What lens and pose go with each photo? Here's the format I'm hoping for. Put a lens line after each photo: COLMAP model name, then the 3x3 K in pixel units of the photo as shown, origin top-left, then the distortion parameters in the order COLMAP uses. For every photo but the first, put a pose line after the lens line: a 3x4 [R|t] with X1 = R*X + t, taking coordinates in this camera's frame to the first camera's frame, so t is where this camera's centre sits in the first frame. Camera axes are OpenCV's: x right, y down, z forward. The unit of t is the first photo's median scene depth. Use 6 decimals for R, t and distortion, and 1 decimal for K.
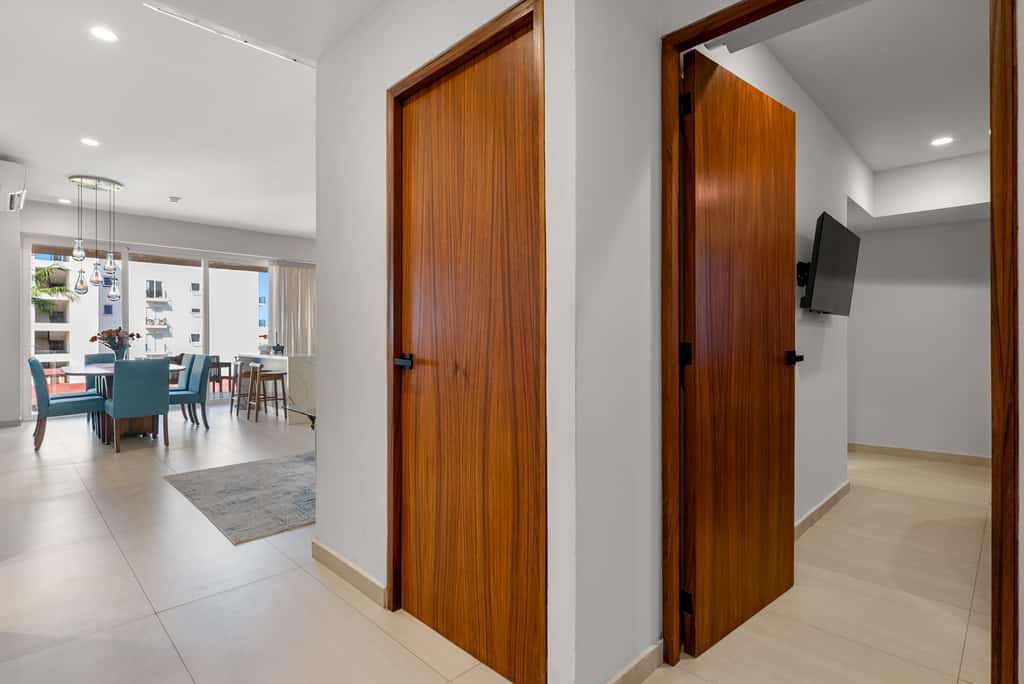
lens RADIAL K [[507.8, 0, 508.3], [0, 507.8, 336.6], [0, 0, 1]] dist [-0.007772, -0.000050]
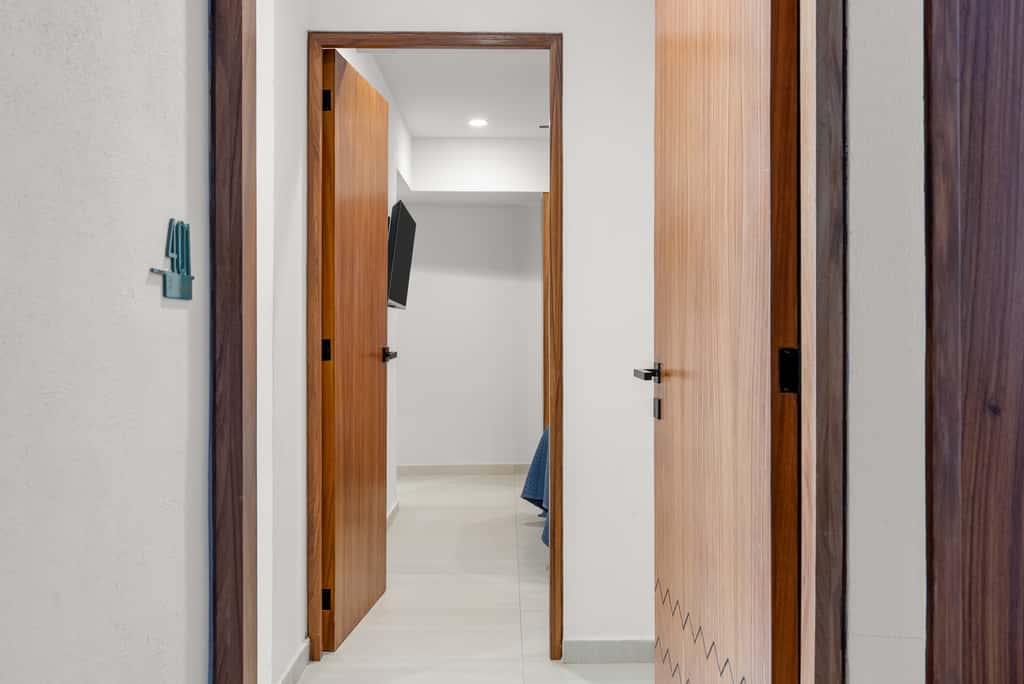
lens RADIAL K [[975.9, 0, 512.7], [0, 975.9, 341.0], [0, 0, 1]] dist [0.007864, 0.000000]
pose [[0.699160, -0.006453, 0.714936, -0.667025], [0.000692, 0.999965, 0.008349, -0.000089], [-0.714965, -0.005343, 0.699140, -0.530560]]
